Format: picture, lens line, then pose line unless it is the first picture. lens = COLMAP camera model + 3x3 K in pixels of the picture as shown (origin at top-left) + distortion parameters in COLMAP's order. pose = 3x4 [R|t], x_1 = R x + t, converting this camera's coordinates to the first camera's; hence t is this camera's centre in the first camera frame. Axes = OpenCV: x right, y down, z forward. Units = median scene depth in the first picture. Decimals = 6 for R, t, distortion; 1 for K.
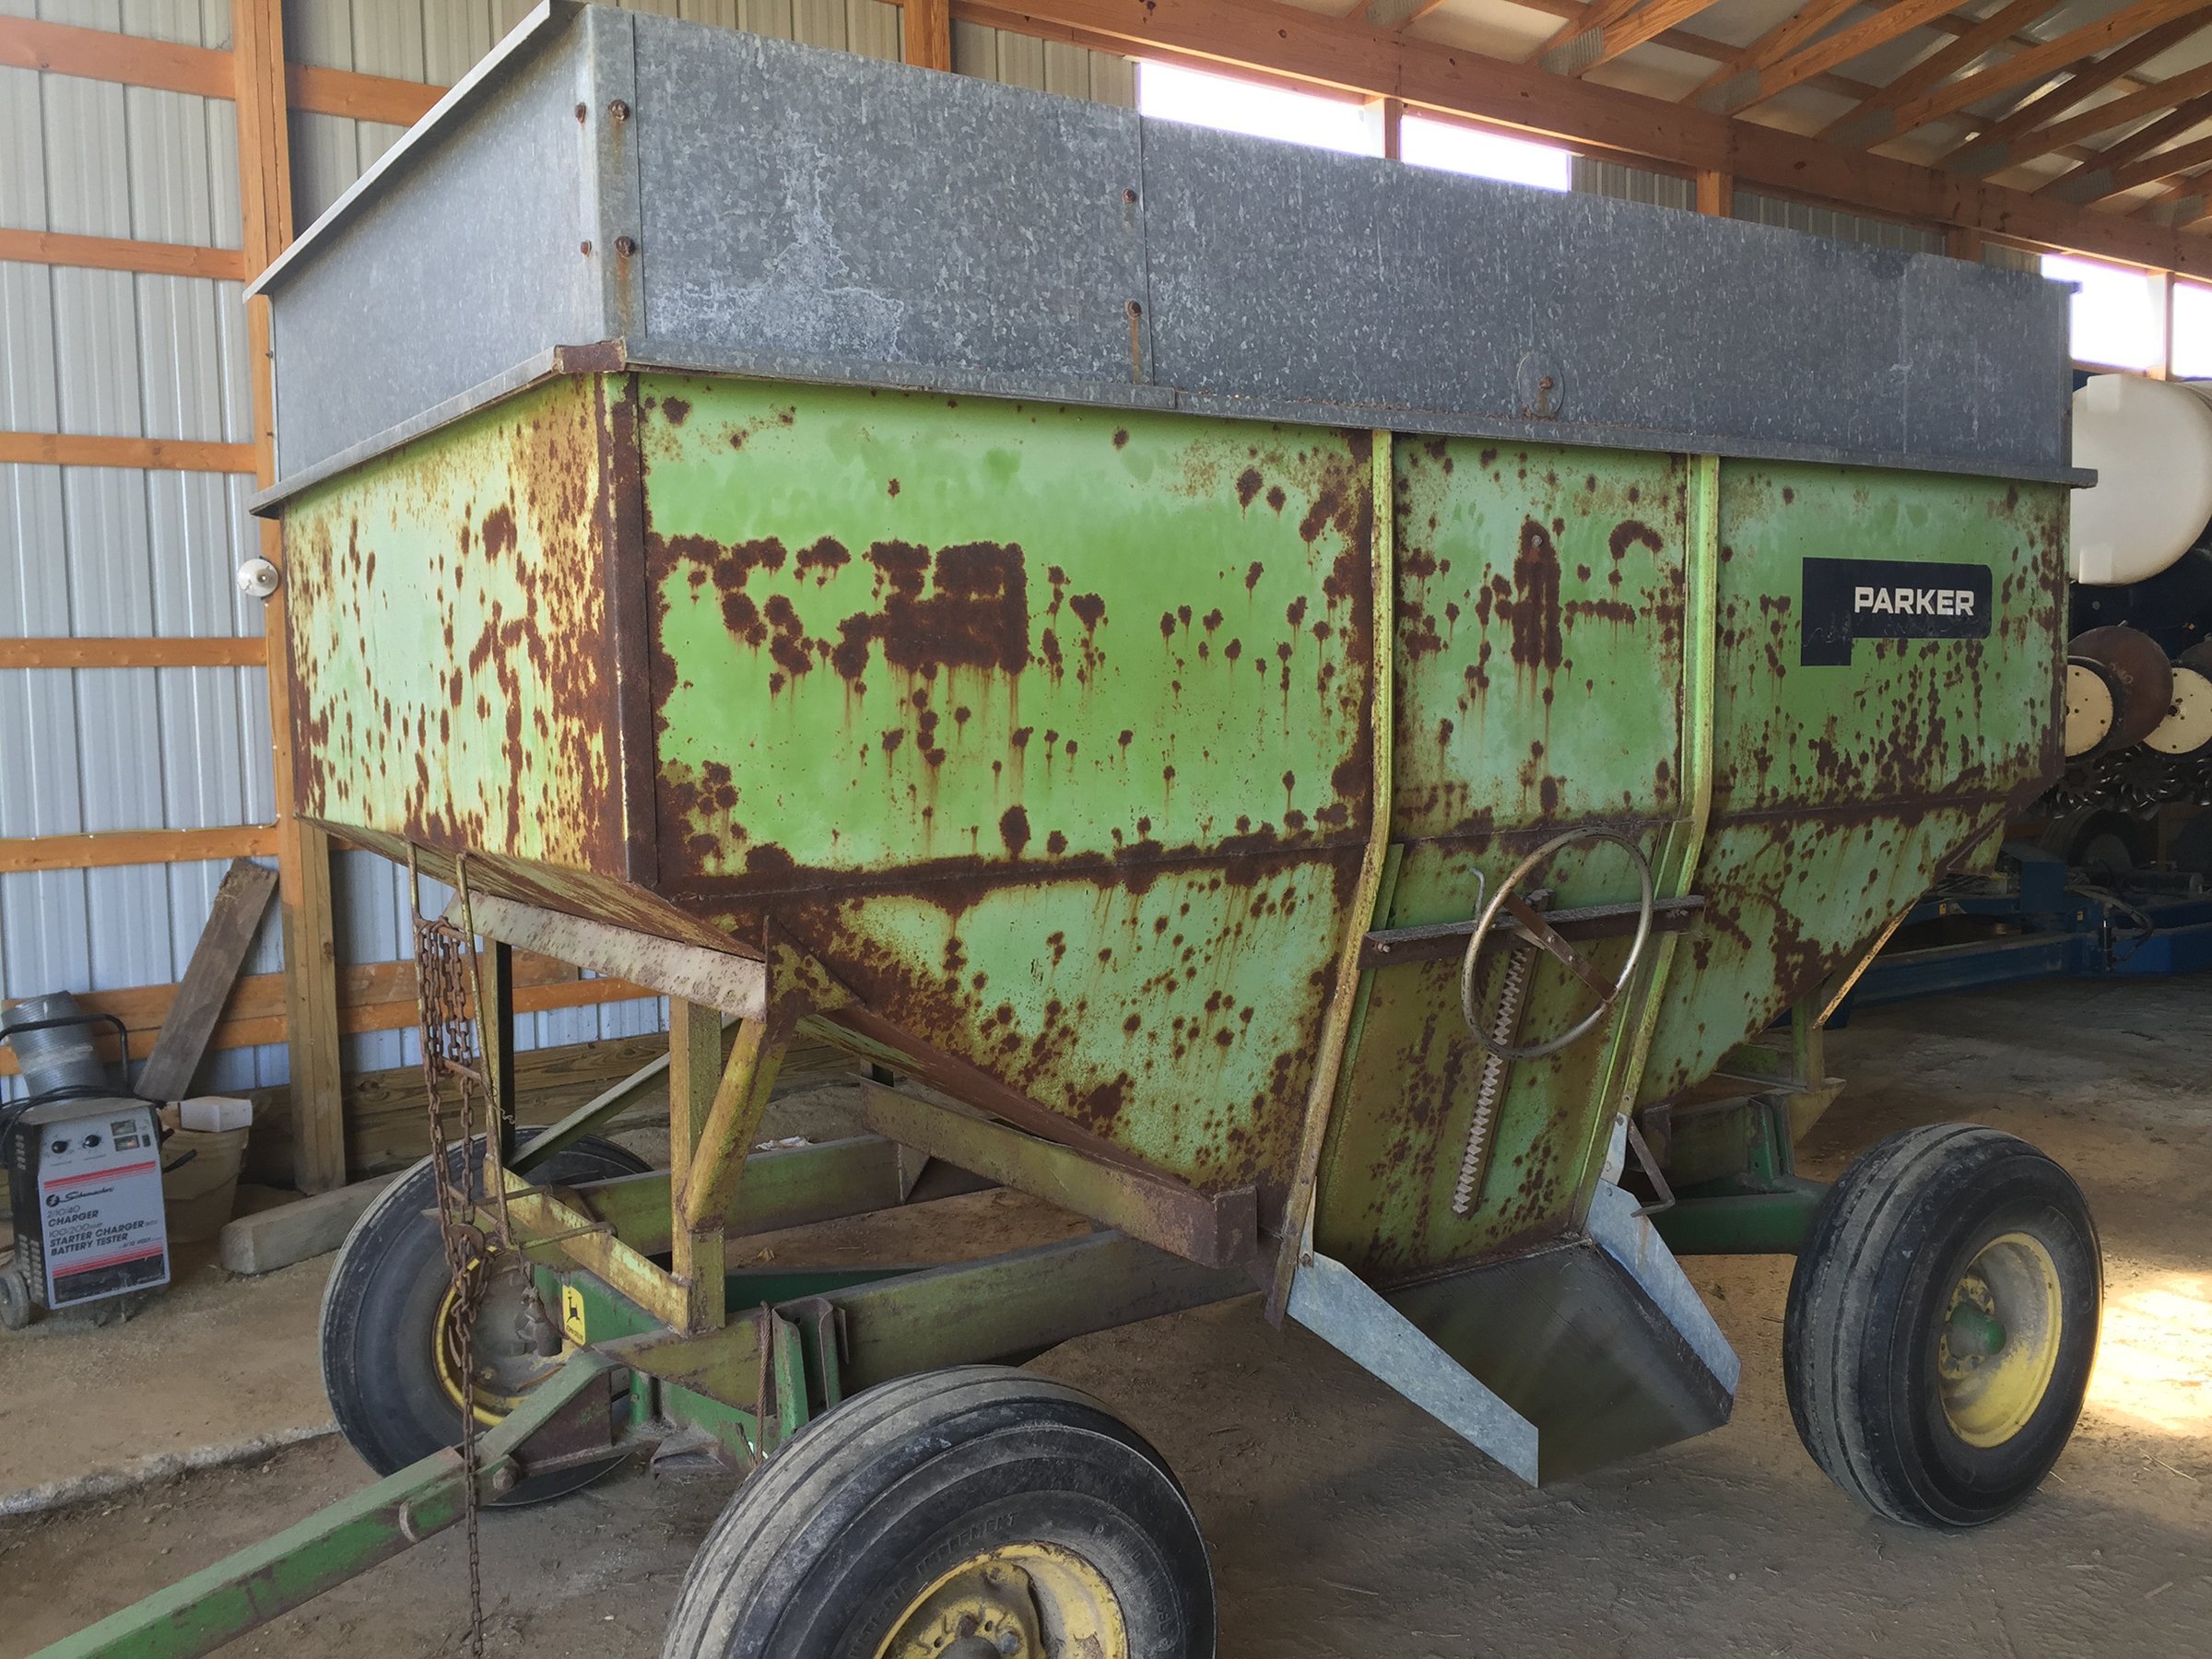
lens RADIAL K [[1926.9, 0, 1115.8], [0, 1926.9, 827.0], [0, 0, 1]] dist [0.070674, -0.085334]
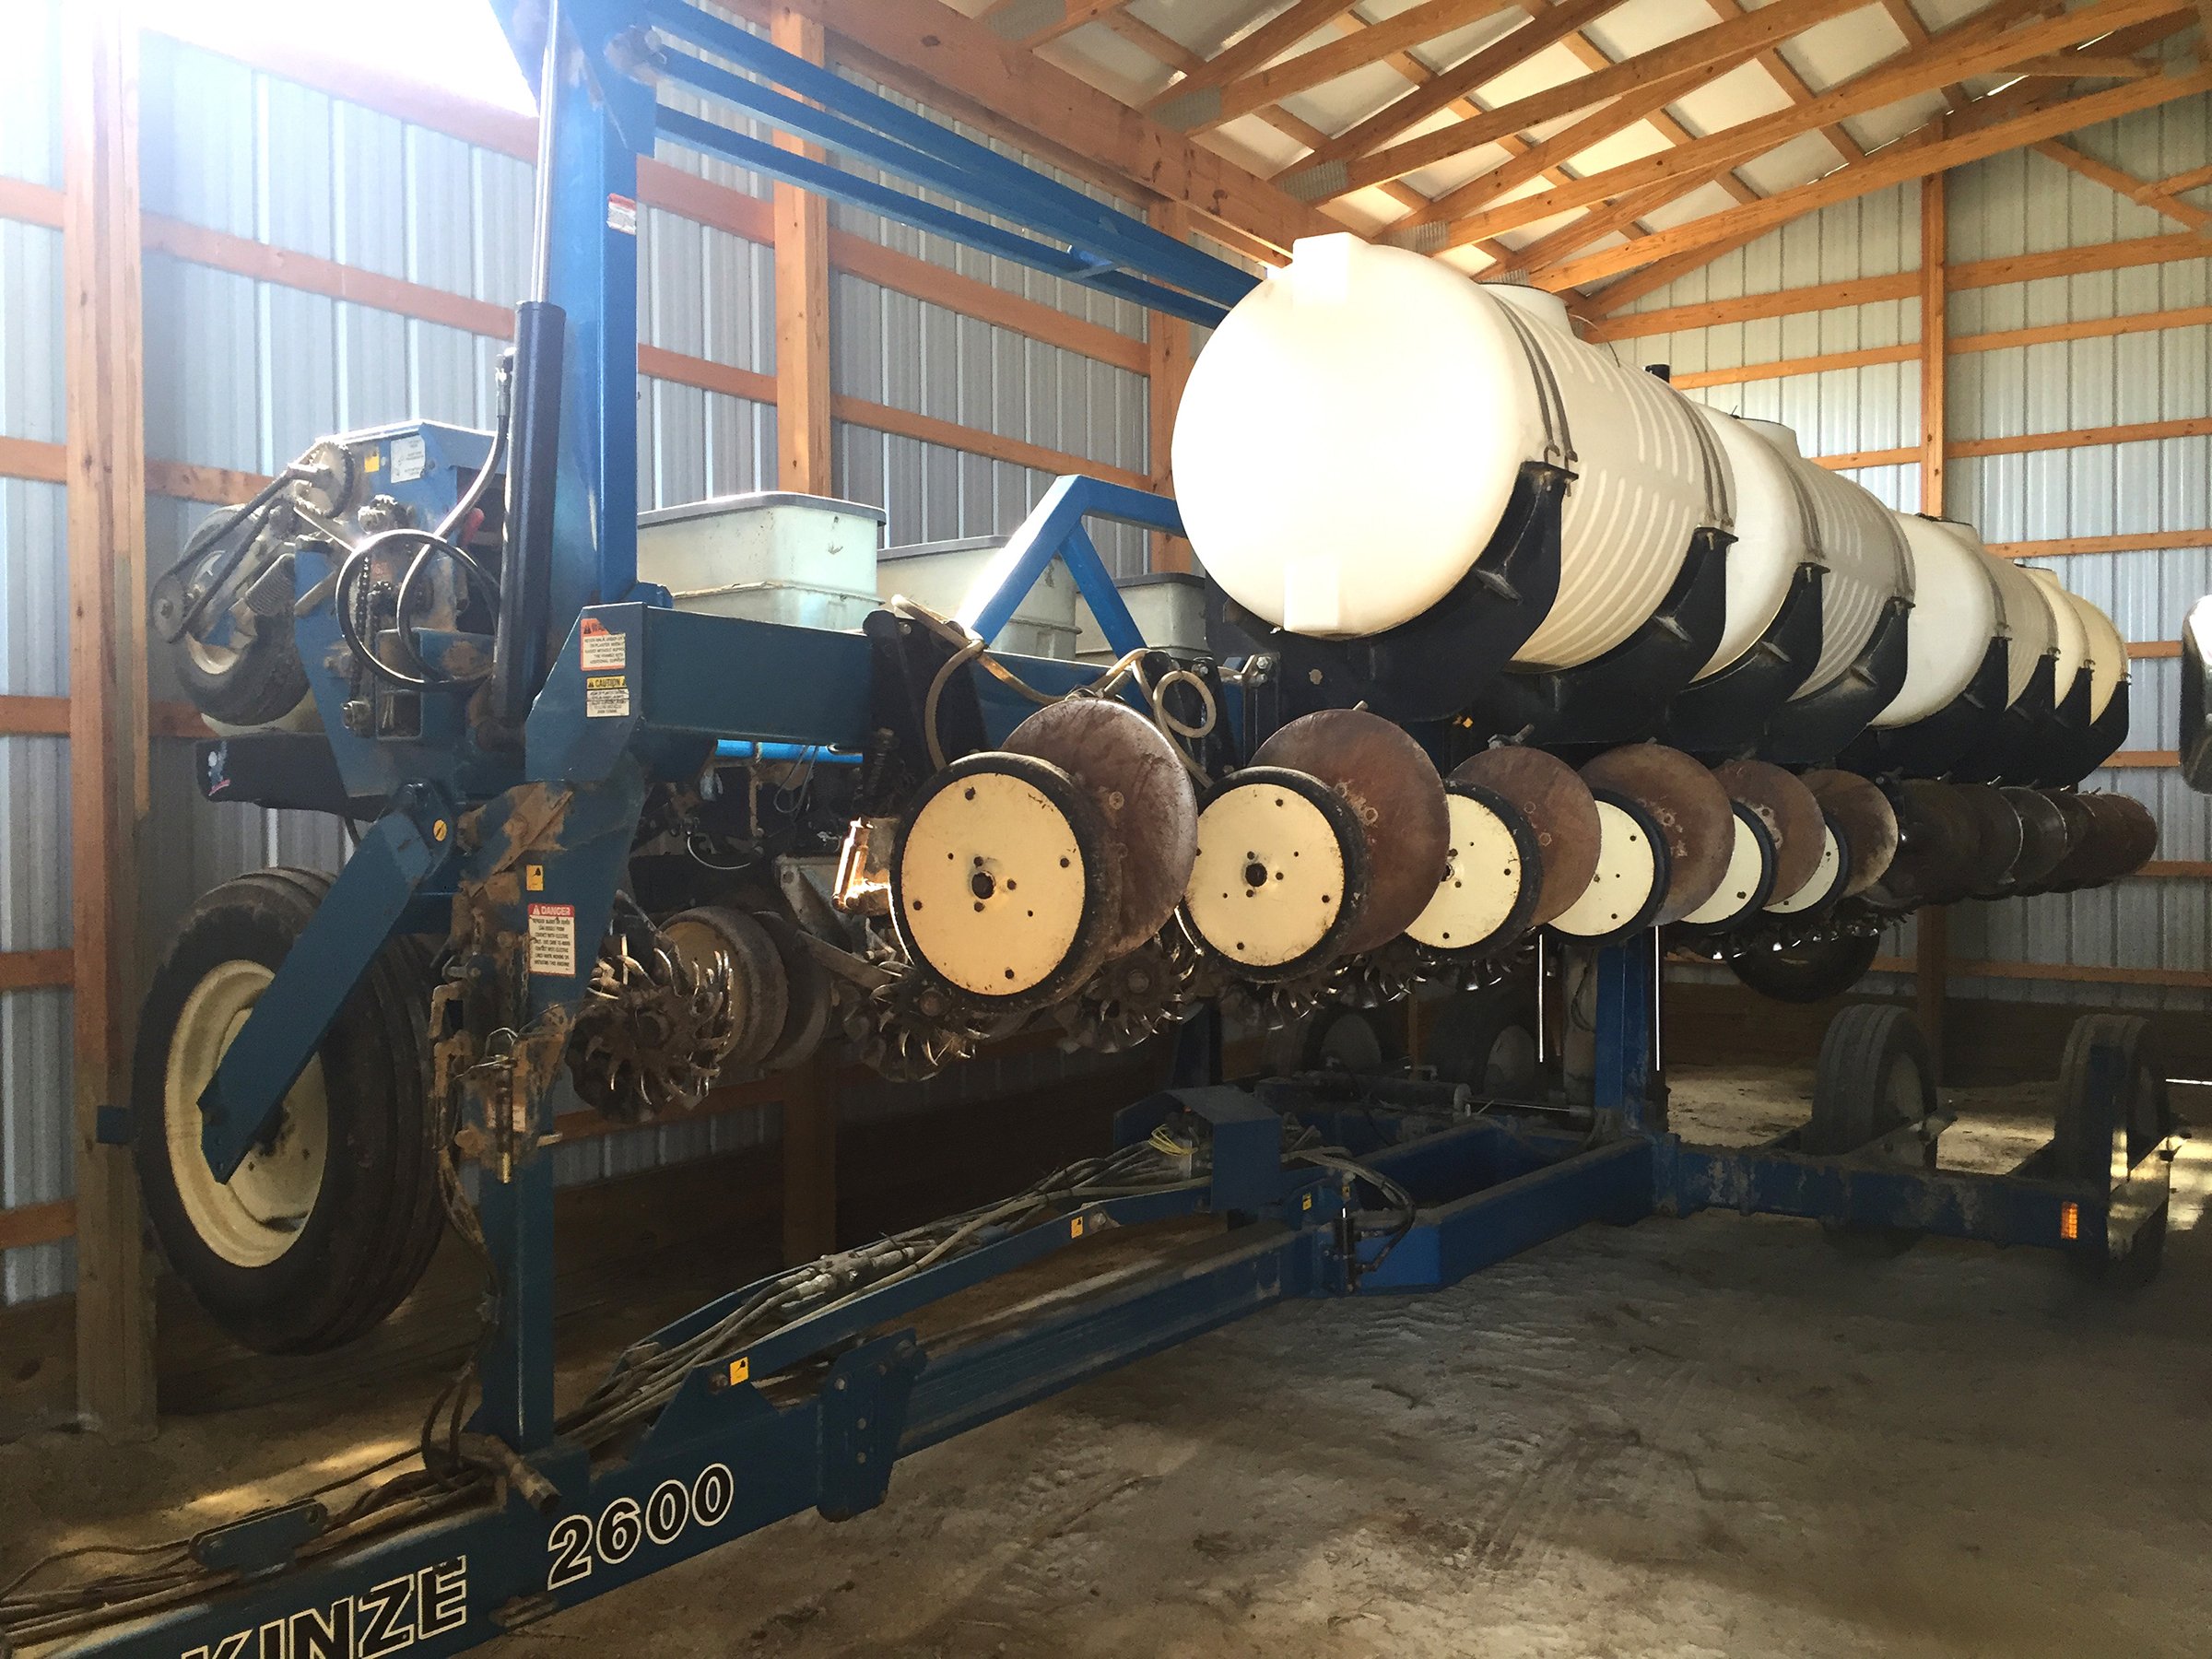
lens RADIAL K [[1926.9, 0, 1115.8], [0, 1926.9, 827.0], [0, 0, 1]] dist [0.070674, -0.085334]
pose [[0.941331, 0.011688, 0.337282, 0.338975], [0.007141, 0.998487, -0.054530, -0.054119], [-0.337409, 0.053739, 0.939823, 0.649999]]
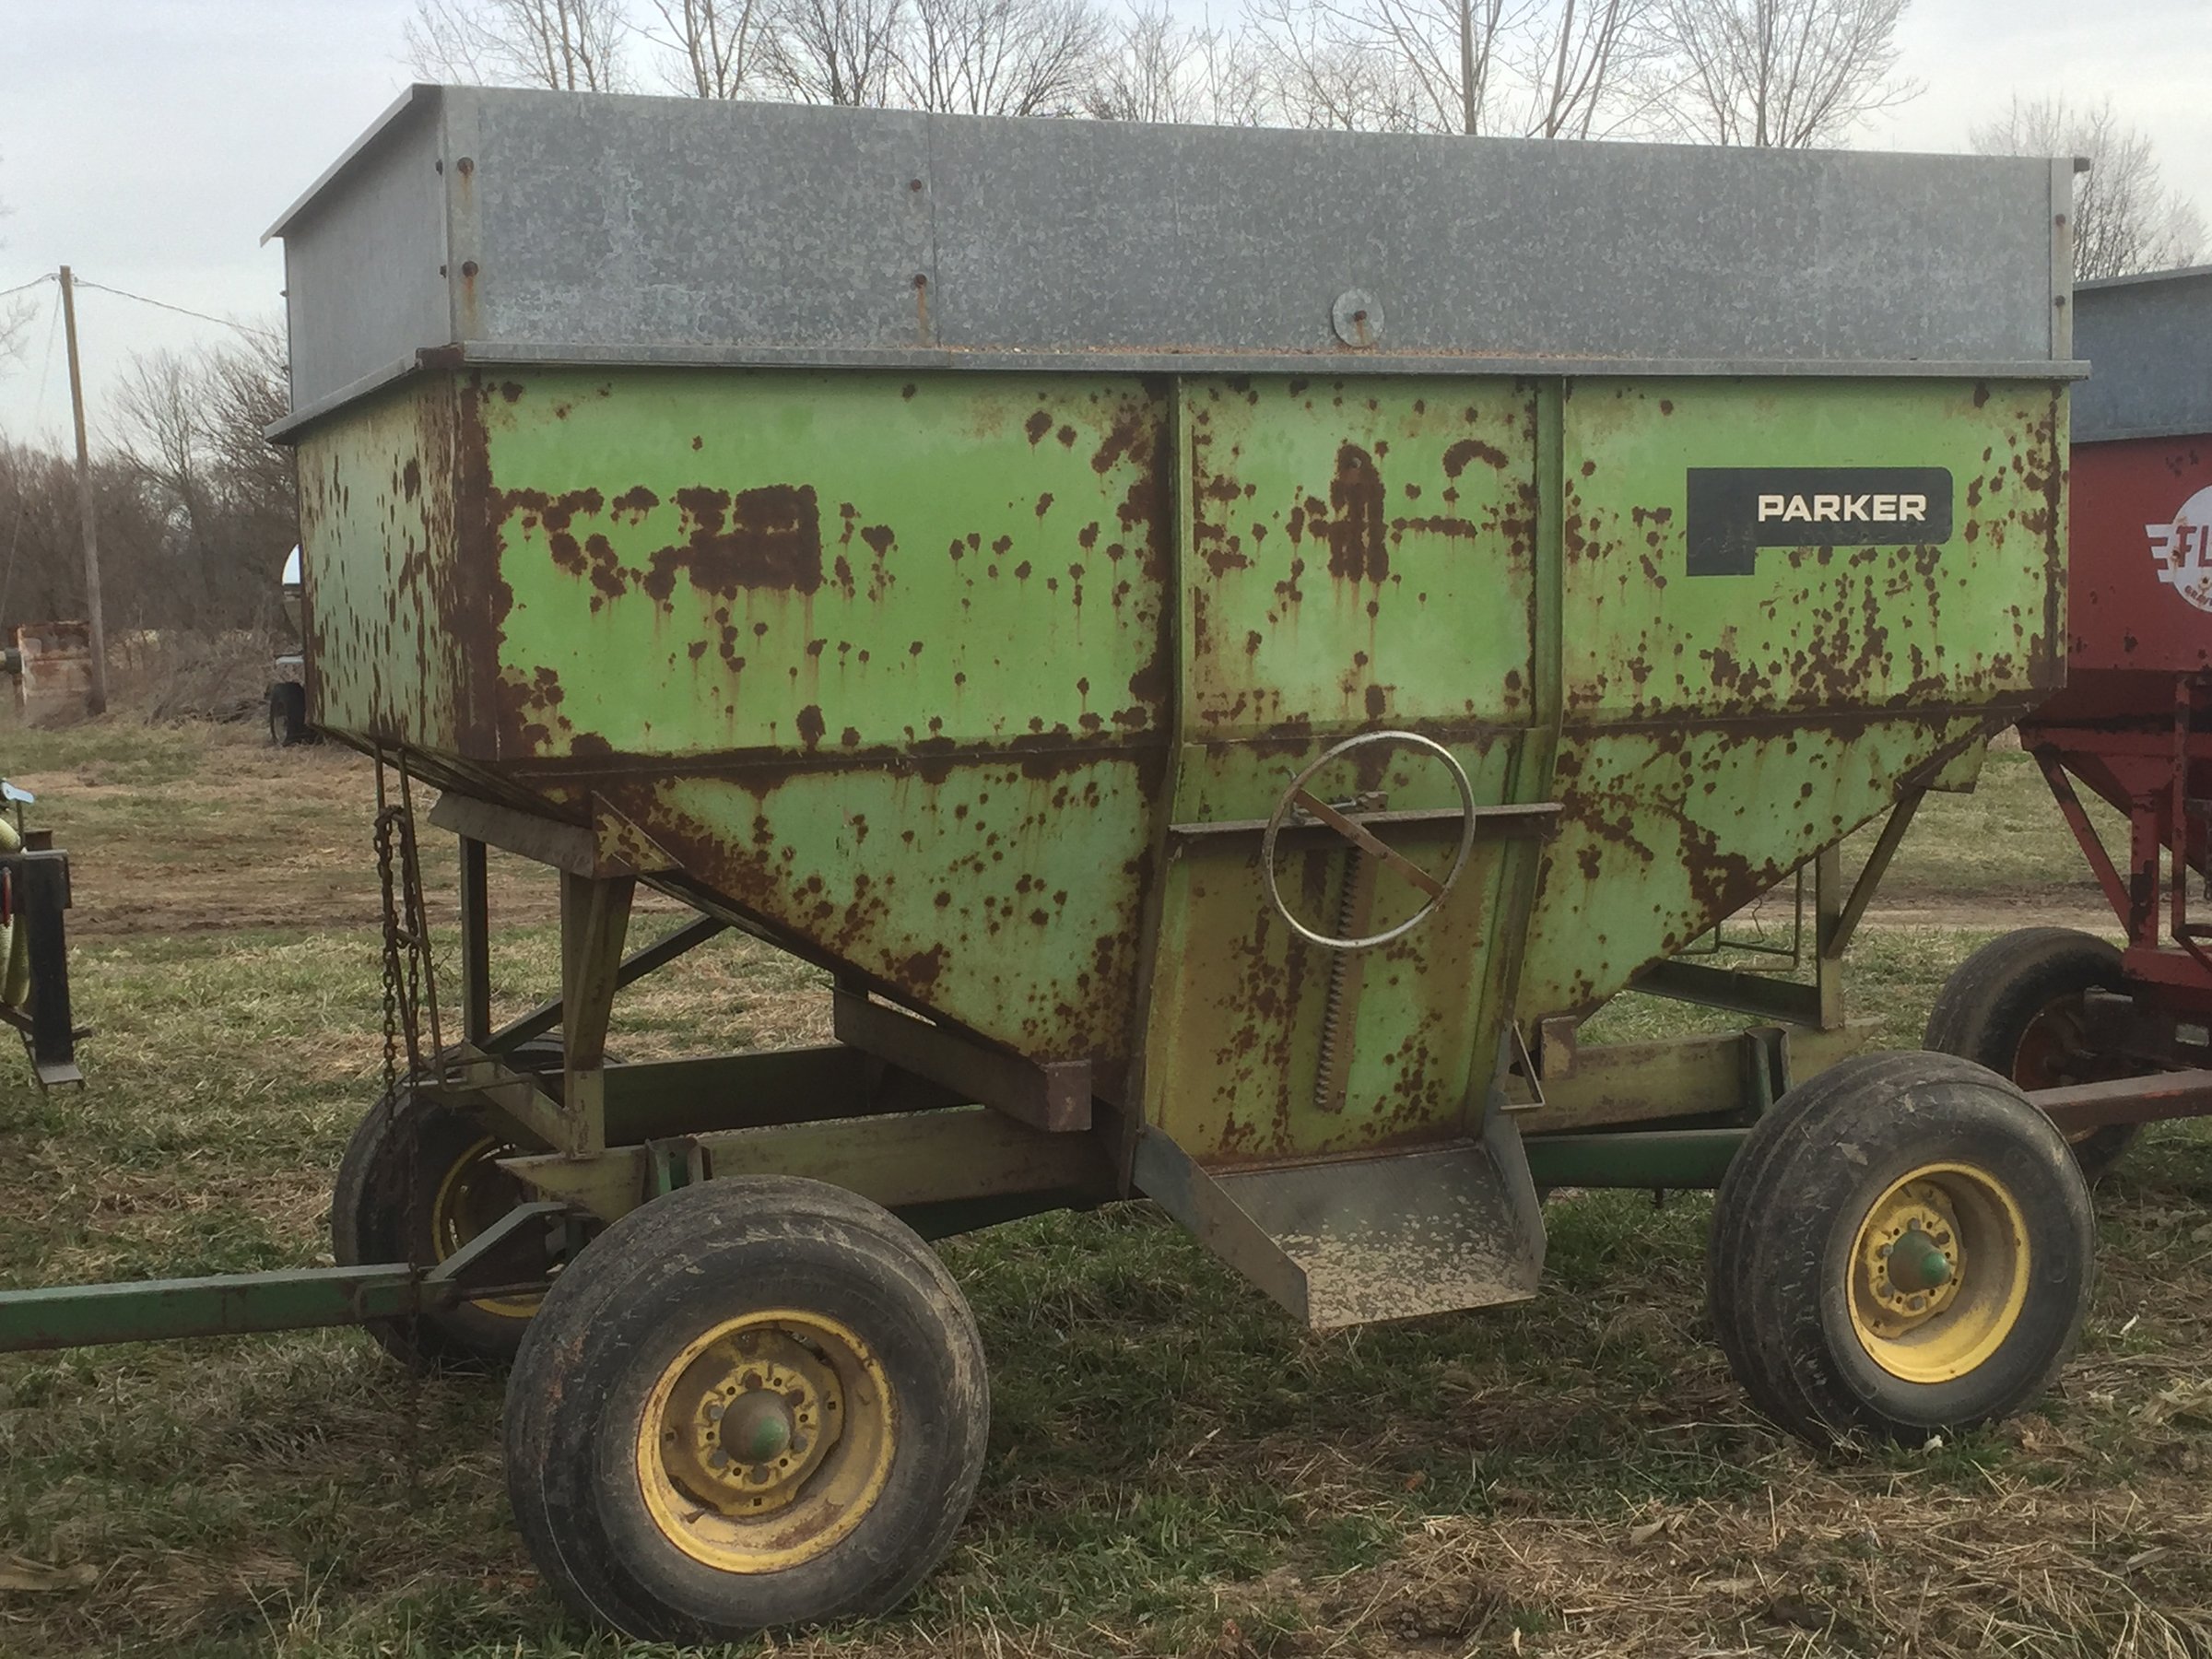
lens RADIAL K [[2987.2, 0, 1118.2], [0, 2987.2, 826.9], [0, 0, 1]] dist [0.041559, 0.089962]
pose [[0.980095, 0.010171, -0.198269, 0.442242], [-0.007882, 0.999893, 0.012330, 0.035269], [0.198373, -0.010522, 0.980070, -0.680489]]
